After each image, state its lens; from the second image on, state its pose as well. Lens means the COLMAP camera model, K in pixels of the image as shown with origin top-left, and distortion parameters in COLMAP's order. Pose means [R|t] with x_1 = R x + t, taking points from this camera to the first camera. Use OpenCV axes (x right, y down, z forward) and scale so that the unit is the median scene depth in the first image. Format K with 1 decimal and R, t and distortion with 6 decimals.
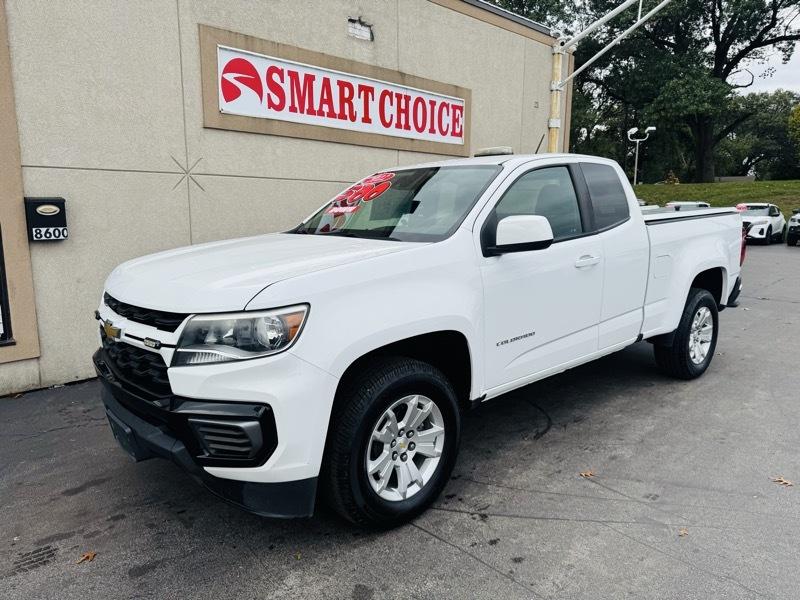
lens RADIAL K [[571.5, 0, 397.2], [0, 571.5, 299.7], [0, 0, 1]] dist [0.029013, -0.039983]
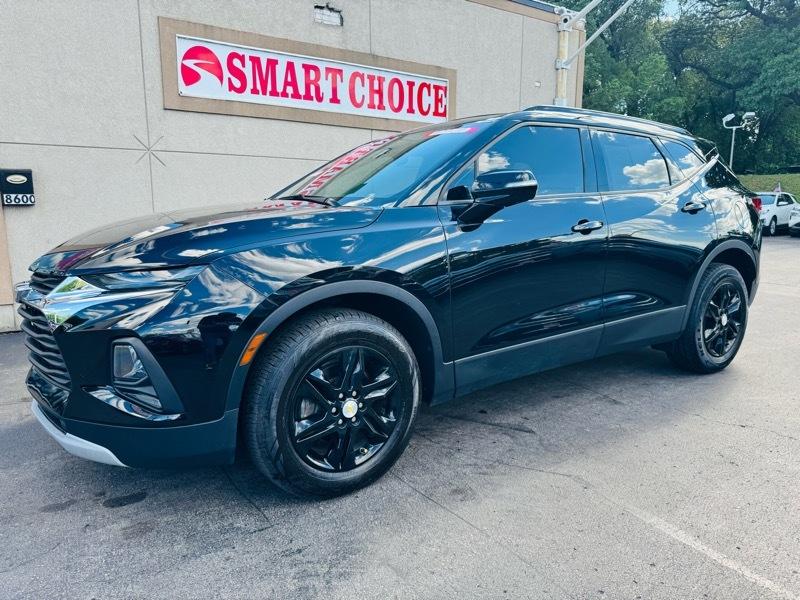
lens RADIAL K [[574.0, 0, 398.4], [0, 574.0, 301.7], [0, 0, 1]] dist [0.005017, -0.007157]
pose [[0.984707, 0.023900, -0.172571, 0.262617], [-0.023200, 0.999712, 0.006069, 0.049413], [0.172667, -0.001973, 0.984978, -0.024275]]
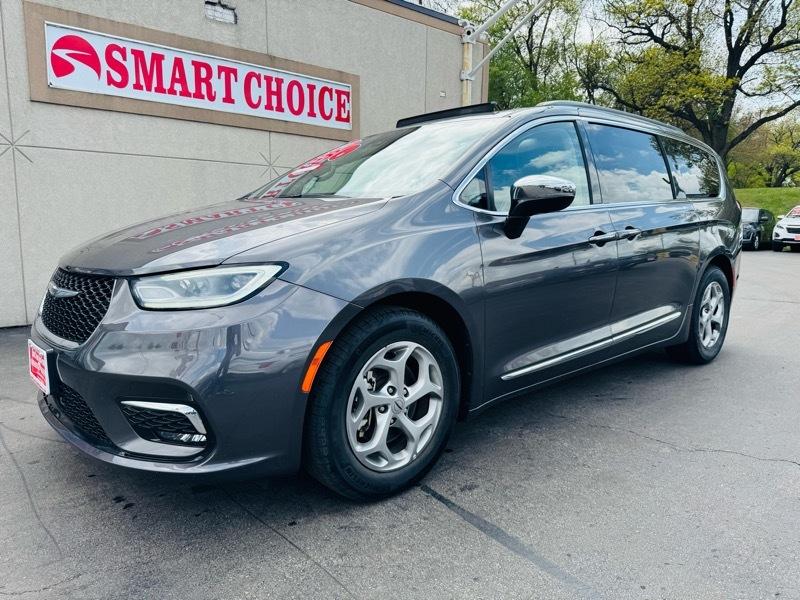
lens RADIAL K [[573.1, 0, 399.4], [0, 573.1, 300.6], [0, 0, 1]] dist [0.005145, -0.006814]
pose [[0.998435, 0.015355, -0.053780, 0.319379], [-0.016348, 0.999703, -0.018063, 0.055557], [0.053487, 0.018914, 0.998389, 0.009793]]
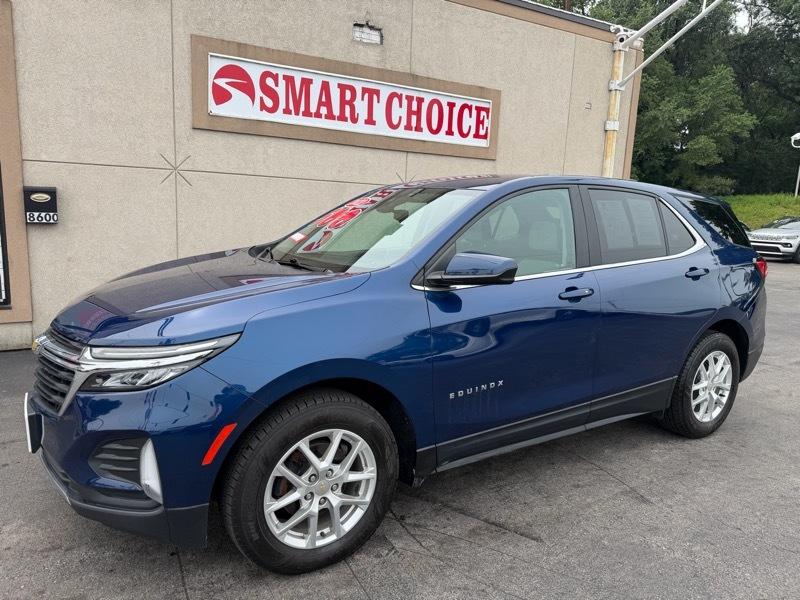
lens RADIAL K [[565.7, 0, 397.9], [0, 565.7, 300.1], [0, 0, 1]] dist [0.035941, -0.058062]
pose [[0.965079, 0.077803, -0.250140, 0.282090], [-0.078413, 0.996892, 0.007541, -0.008598], [0.249949, 0.012337, 0.968180, 0.038007]]
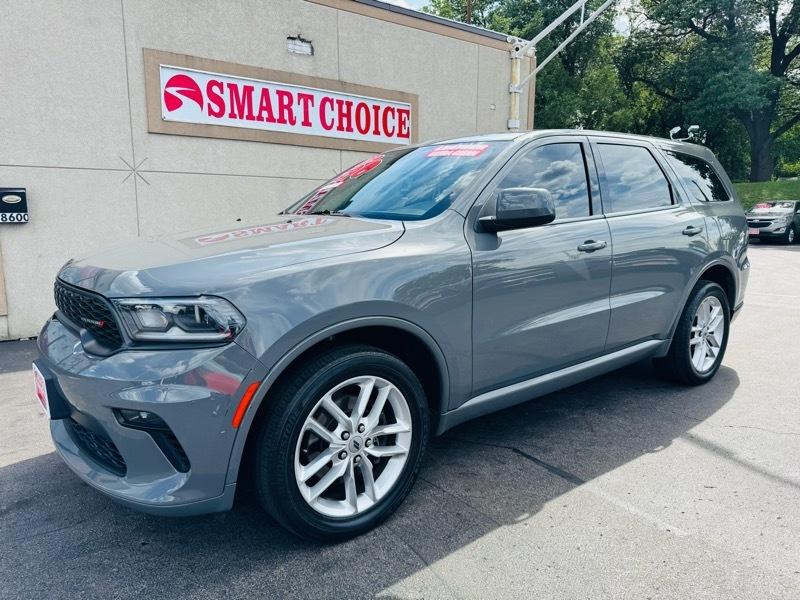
lens RADIAL K [[571.5, 0, 399.6], [0, 571.5, 301.3], [0, 0, 1]] dist [0.025879, -0.035721]
pose [[0.993799, 0.013149, -0.110407, 0.271780], [-0.013707, 0.999897, -0.004299, 0.044826], [0.110339, 0.005785, 0.993877, -0.119588]]
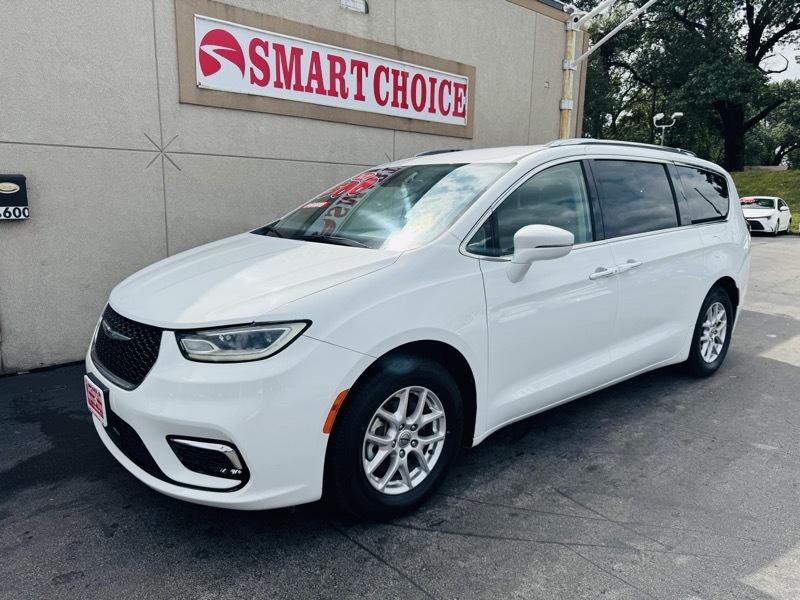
lens RADIAL K [[575.7, 0, 400.1], [0, 575.7, 301.4], [0, 0, 1]] dist [0.000306, -0.006278]
pose [[0.999356, 0.018639, -0.030666, 0.050538], [-0.017823, 0.999486, 0.026663, -0.003880], [0.031147, -0.026099, 0.999174, 0.046060]]
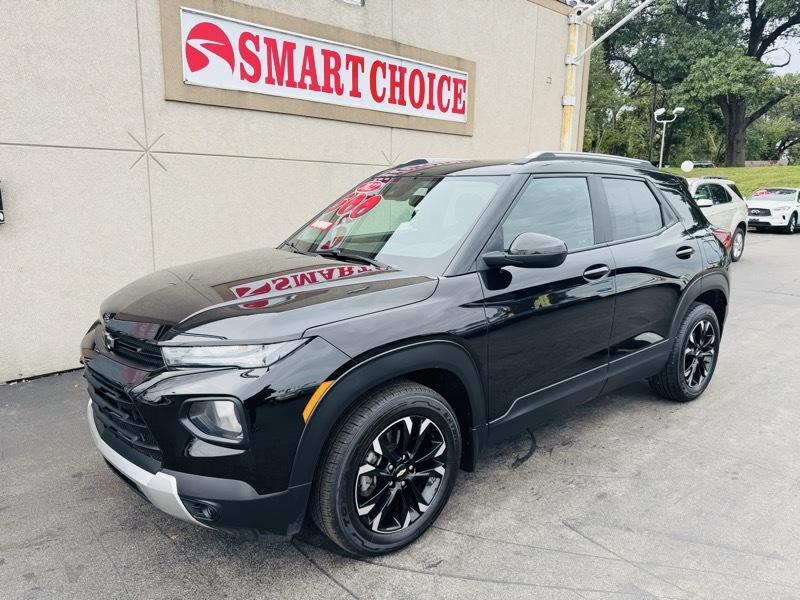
lens RADIAL K [[573.1, 0, 399.4], [0, 573.1, 300.6], [0, 0, 1]] dist [0.005145, -0.006814]
pose [[0.999337, 0.018396, -0.031417, 0.053145], [-0.017308, 0.999253, 0.034545, -0.018655], [0.032029, -0.033979, 0.998909, 0.083841]]
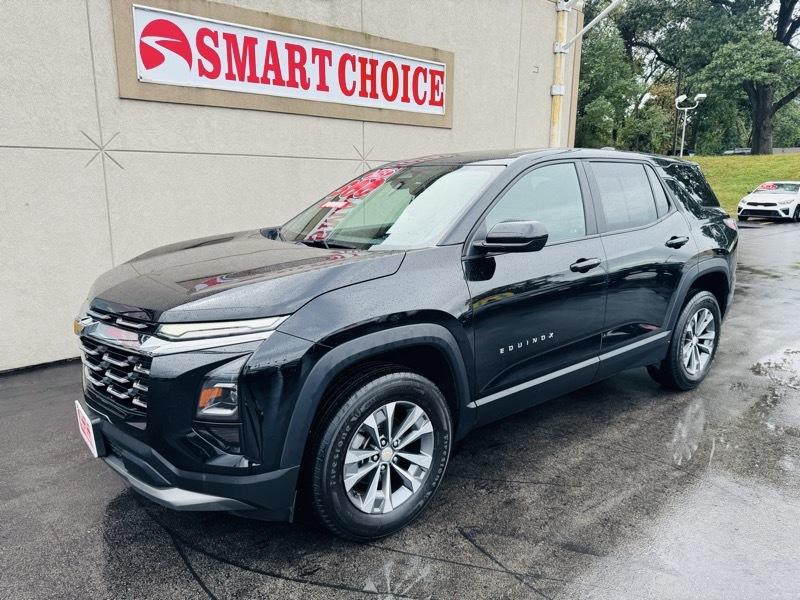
lens RADIAL K [[570.5, 0, 397.3], [0, 570.5, 301.0], [0, 0, 1]] dist [0.000943, -0.002464]
pose [[0.996662, 0.017455, -0.079753, 0.146230], [-0.013462, 0.998642, 0.050326, -0.026089], [0.080523, -0.049085, 0.995543, 0.102107]]
